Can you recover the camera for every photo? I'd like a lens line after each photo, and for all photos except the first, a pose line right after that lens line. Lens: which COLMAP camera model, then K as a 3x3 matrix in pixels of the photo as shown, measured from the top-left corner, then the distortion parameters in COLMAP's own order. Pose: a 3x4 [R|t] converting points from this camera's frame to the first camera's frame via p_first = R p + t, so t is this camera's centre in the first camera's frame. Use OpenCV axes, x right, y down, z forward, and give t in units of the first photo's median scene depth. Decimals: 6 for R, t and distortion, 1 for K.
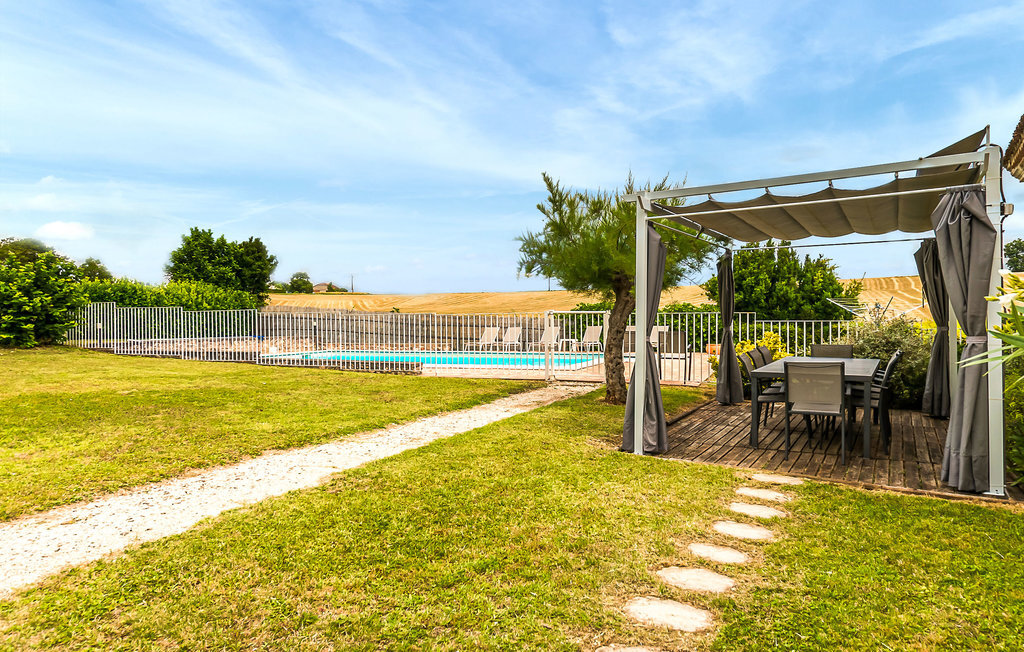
lens RADIAL K [[631.2, 0, 511.7], [0, 631.2, 329.8], [0, 0, 1]] dist [0.000603, 0.002338]
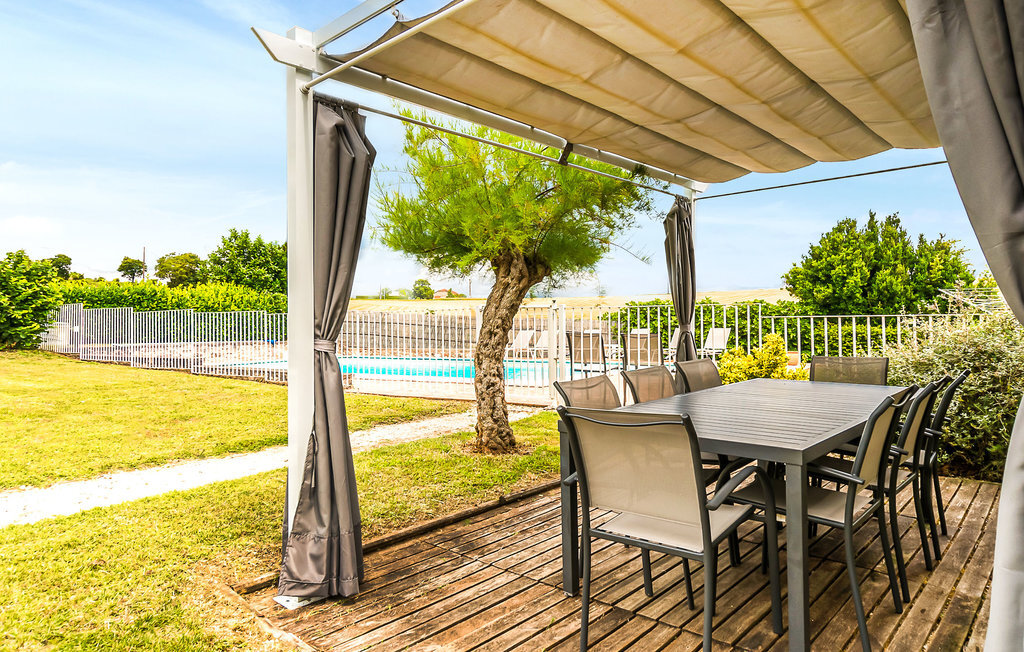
lens RADIAL K [[631.2, 0, 511.9], [0, 631.2, 317.6], [0, 0, 1]] dist [0.000603, 0.002338]
pose [[0.982265, -0.005531, -0.187417, 0.123654], [0.000565, 0.999648, -0.026540, 0.001391], [0.187498, 0.025963, 0.981922, 0.158610]]
